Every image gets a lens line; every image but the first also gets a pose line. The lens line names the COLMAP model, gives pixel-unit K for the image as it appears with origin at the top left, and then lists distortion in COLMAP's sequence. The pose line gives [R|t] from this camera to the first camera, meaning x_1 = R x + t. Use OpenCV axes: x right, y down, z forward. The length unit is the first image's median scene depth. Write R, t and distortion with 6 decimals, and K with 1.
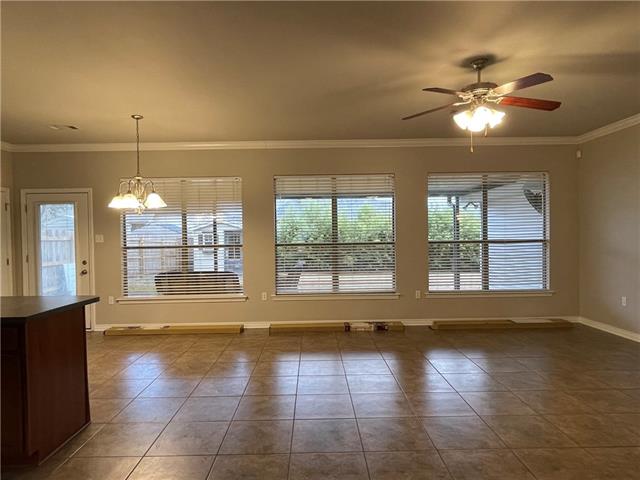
lens RADIAL K [[401.4, 0, 317.6], [0, 401.4, 241.1], [0, 0, 1]] dist [0.001030, -0.006779]
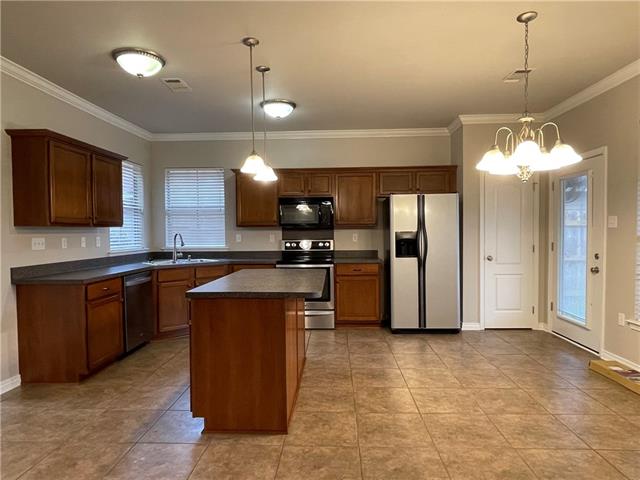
lens RADIAL K [[401.4, 0, 316.5], [0, 401.4, 242.5], [0, 0, 1]] dist [0.001030, -0.006779]
pose [[-0.062009, 0.043394, -0.997132, 0.138733], [-0.004445, 0.999033, 0.043753, 0.001433], [0.998066, 0.007145, -0.061756, 0.562196]]
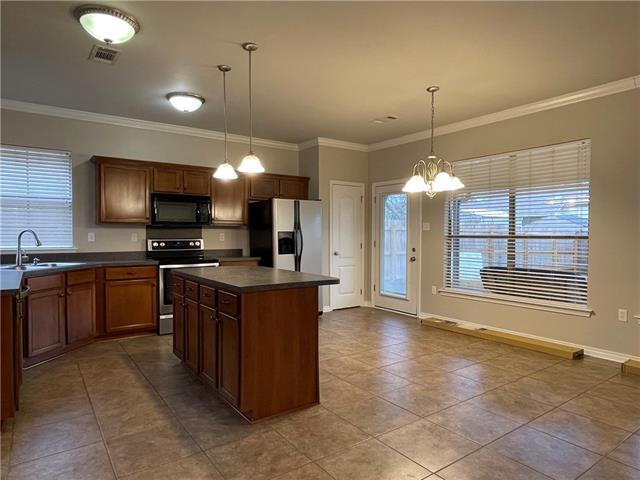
lens RADIAL K [[401.4, 0, 315.5], [0, 401.4, 241.1], [0, 0, 1]] dist [0.001030, -0.006779]
pose [[0.566535, 0.032994, -0.823377, 0.120376], [-0.023024, 0.999442, 0.024208, 0.012364], [0.823716, 0.005243, 0.566979, 0.213056]]
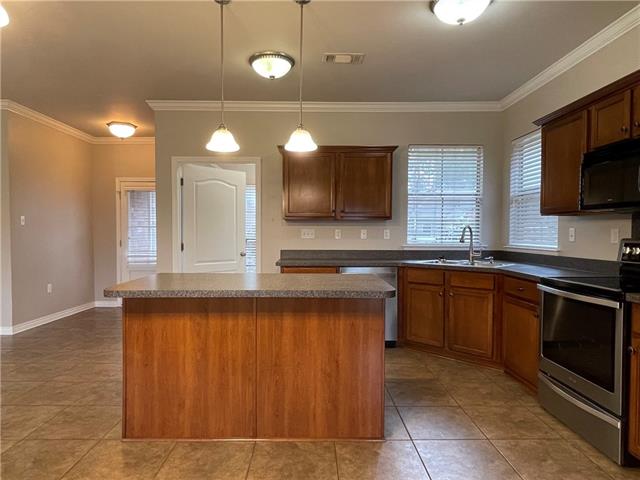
lens RADIAL K [[401.4, 0, 314.0], [0, 401.4, 241.1], [0, 0, 1]] dist [0.001030, -0.006779]
pose [[-0.999920, 0.011138, 0.005926, -0.480932], [0.011345, 0.999284, 0.036081, 0.019212], [-0.005520, 0.036145, -0.999331, 0.893641]]
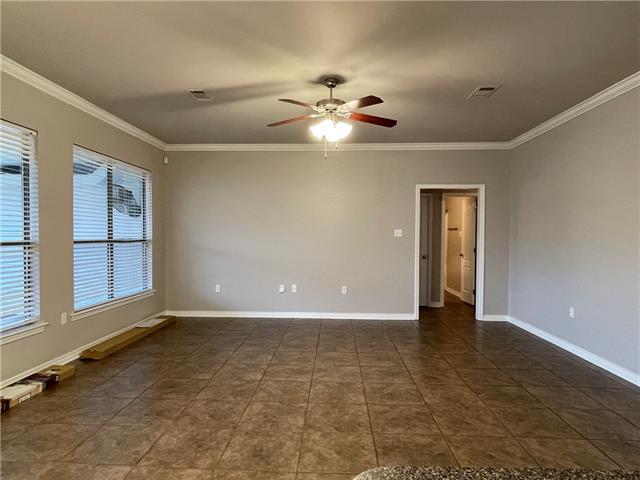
lens RADIAL K [[401.4, 0, 315.8], [0, 401.4, 243.7], [0, 0, 1]] dist [0.001030, -0.006779]
pose [[0.058016, -0.004423, 0.998306, -0.406319], [0.009463, 0.999948, 0.003880, 0.007360], [-0.998271, 0.009221, 0.058055, 0.539289]]
